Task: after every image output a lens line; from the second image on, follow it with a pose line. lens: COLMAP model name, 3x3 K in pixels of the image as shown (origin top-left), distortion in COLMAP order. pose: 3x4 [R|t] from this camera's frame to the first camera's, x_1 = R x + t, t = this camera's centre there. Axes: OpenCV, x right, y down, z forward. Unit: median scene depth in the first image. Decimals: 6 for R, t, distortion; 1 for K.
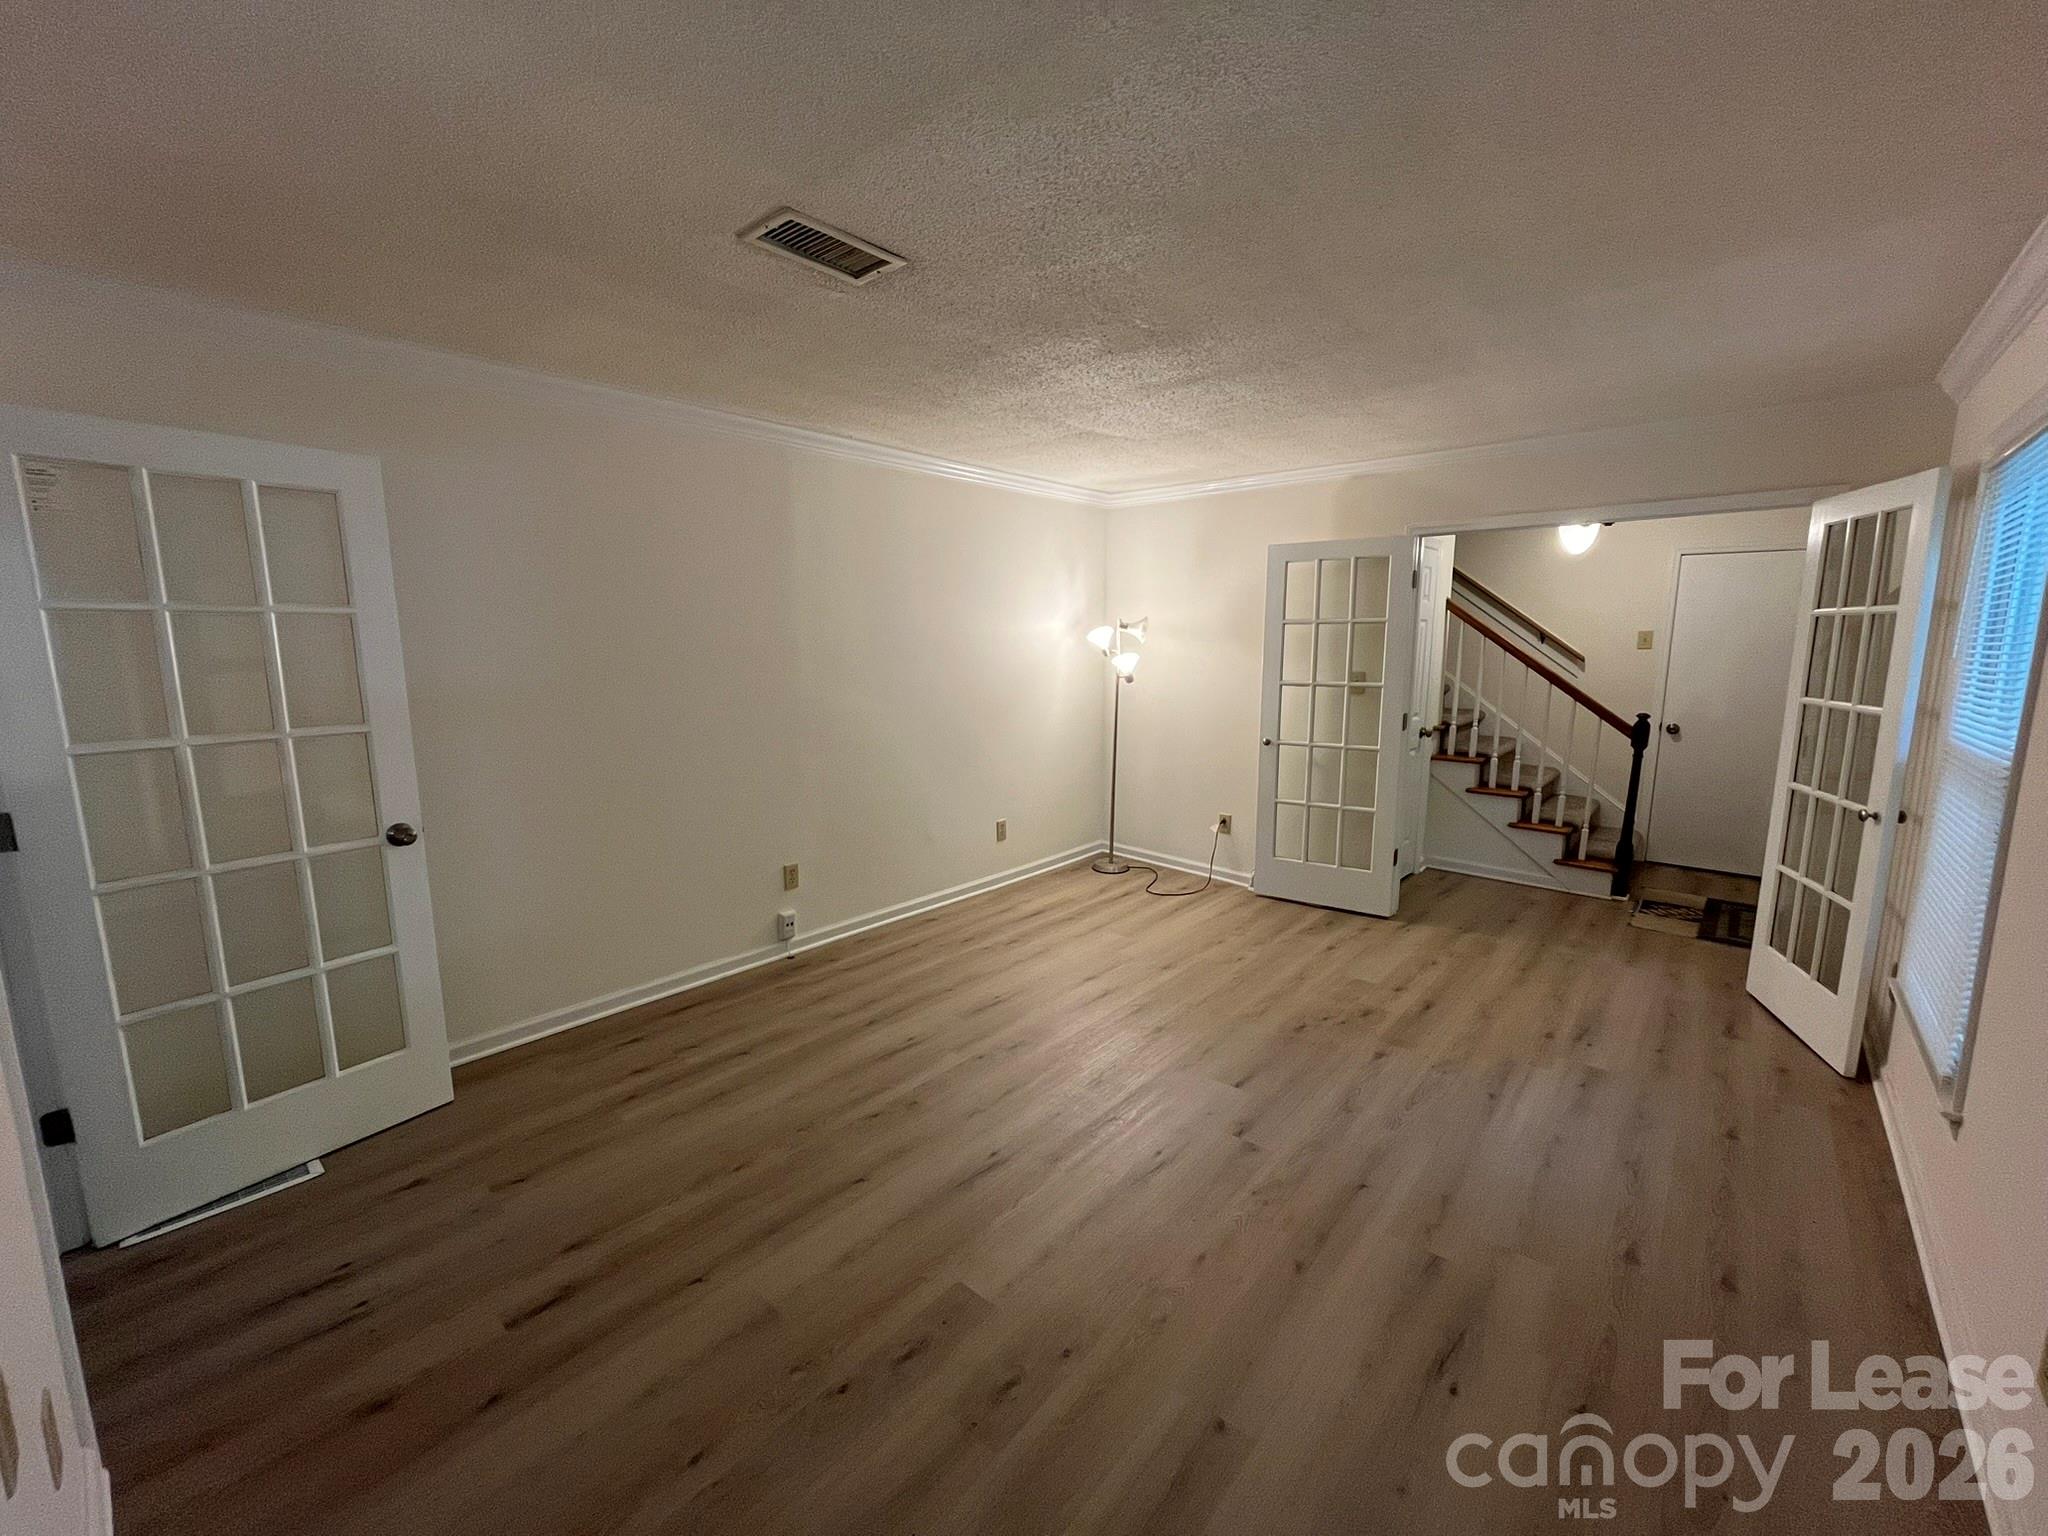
lens RADIAL K [[828.0, 0, 1019.5], [0, 828.0, 765.1], [0, 0, 1]] dist [-0.000868, 0.000053]
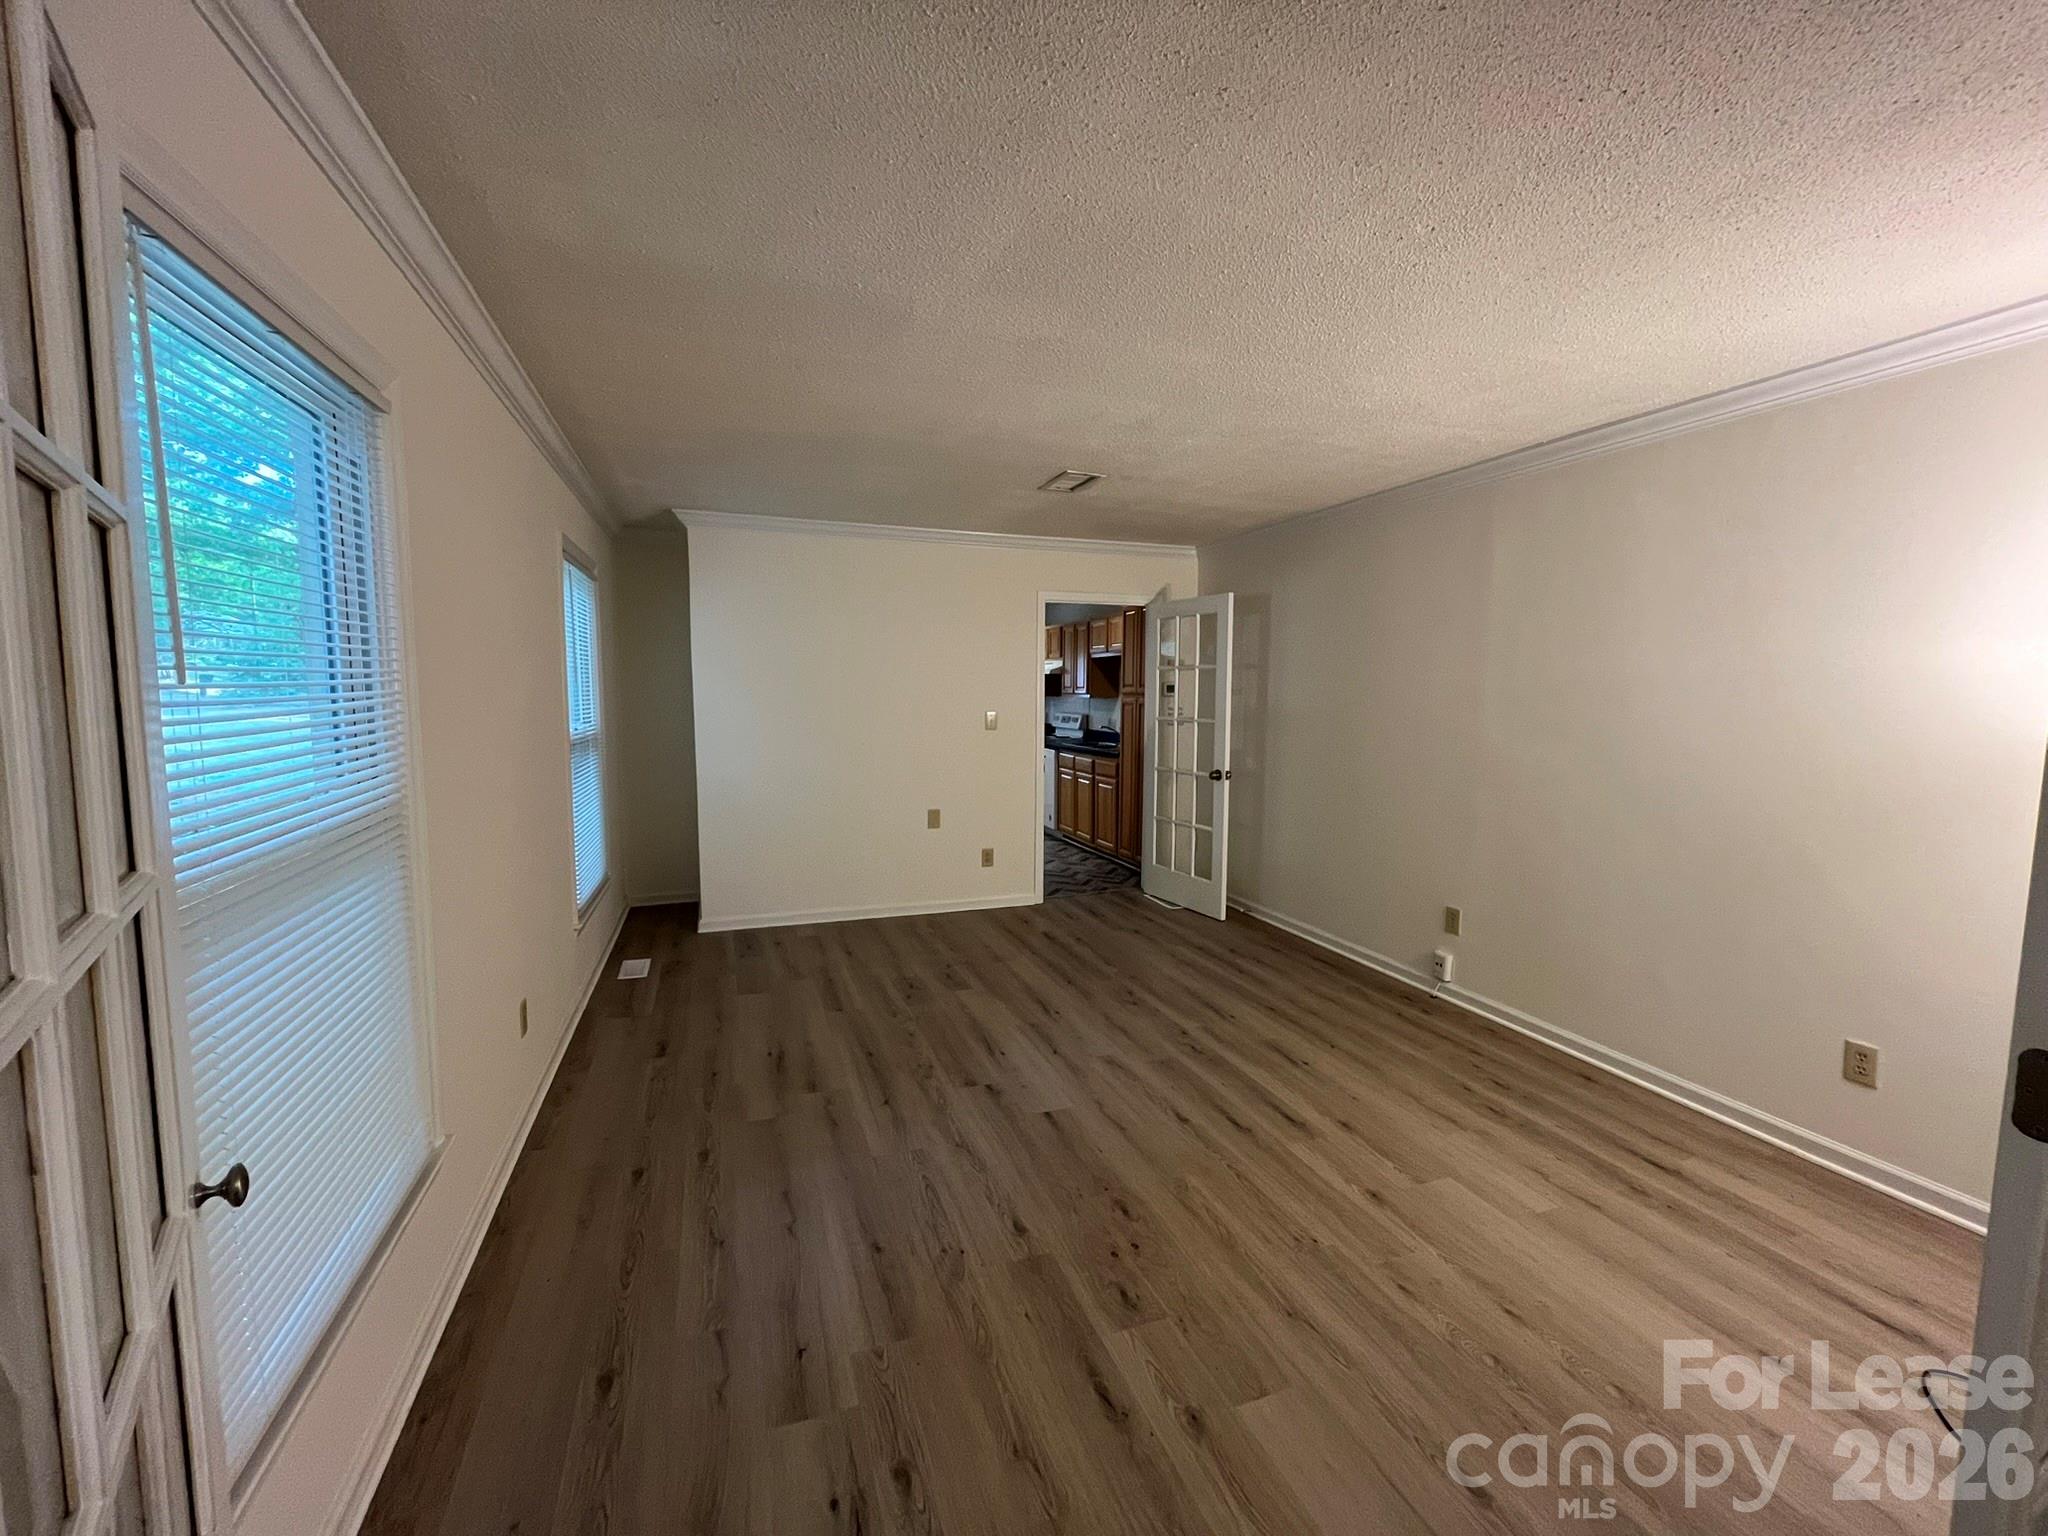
lens RADIAL K [[828.0, 0, 1022.7], [0, 828.0, 761.2], [0, 0, 1]] dist [-0.000868, 0.000053]
pose [[-0.481145, 0.074537, -0.873466, 0.917792], [-0.141469, 0.976717, 0.161276, -0.153215], [0.865151, 0.201165, -0.459398, 1.103653]]
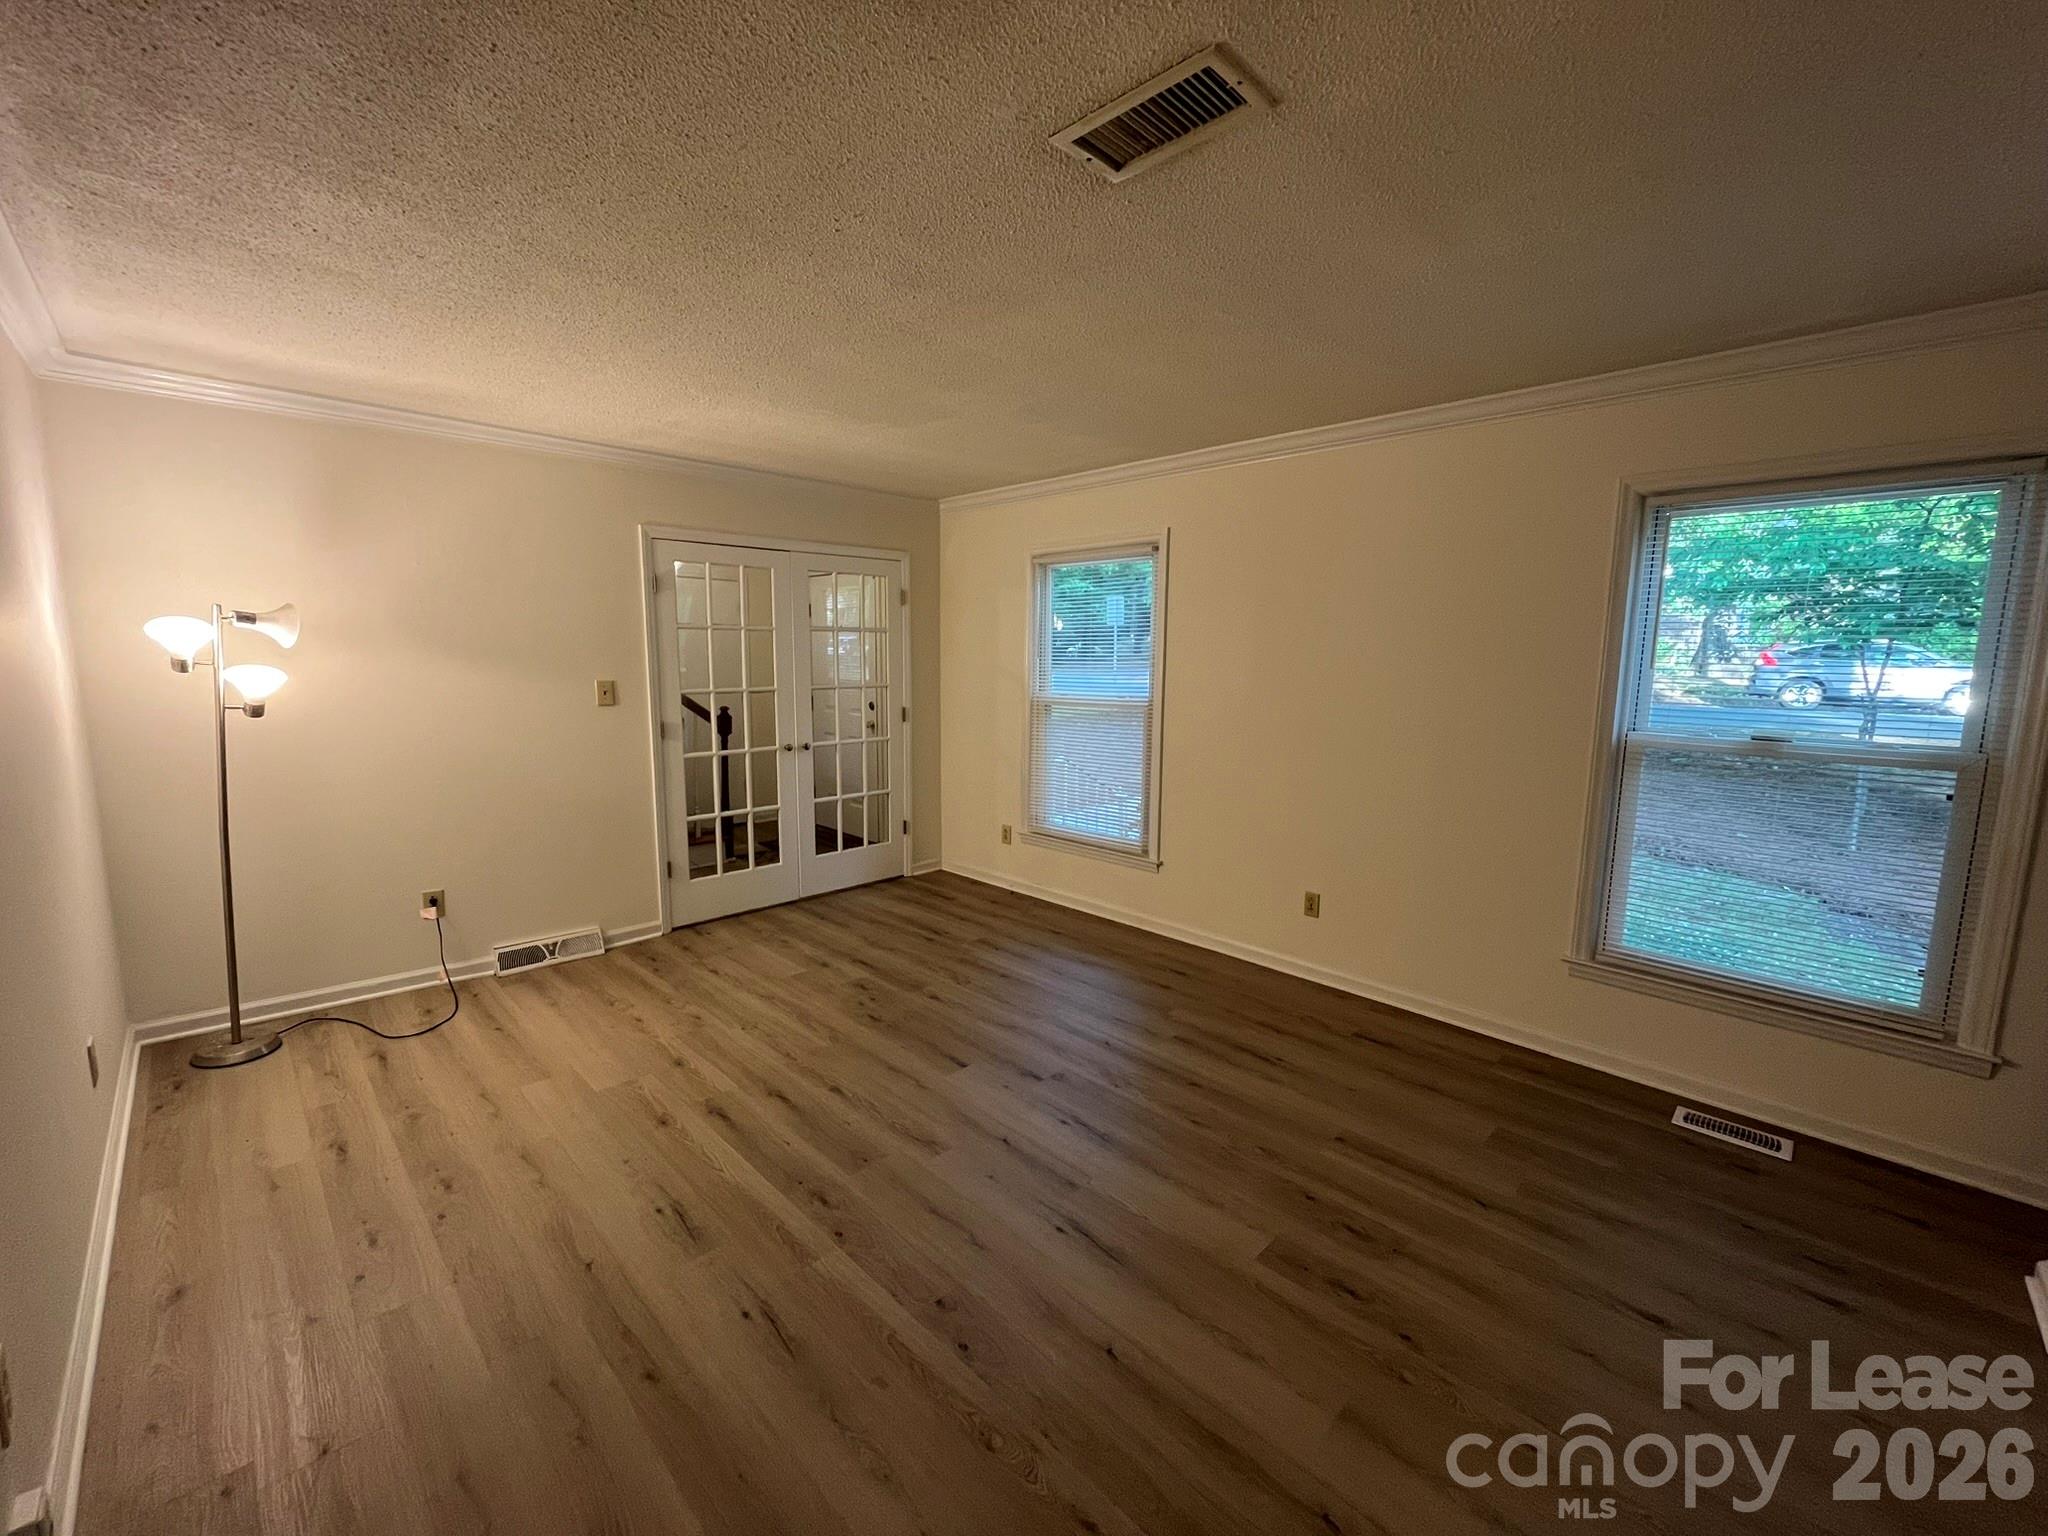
lens RADIAL K [[828.0, 0, 1025.9], [0, 828.0, 766.7], [0, 0, 1]] dist [-0.000868, 0.000053]
pose [[0.063963, -0.140559, 0.988004, -0.595926], [0.142818, 0.981130, 0.130335, -0.095491], [-0.987680, 0.132768, 0.082830, 0.639899]]
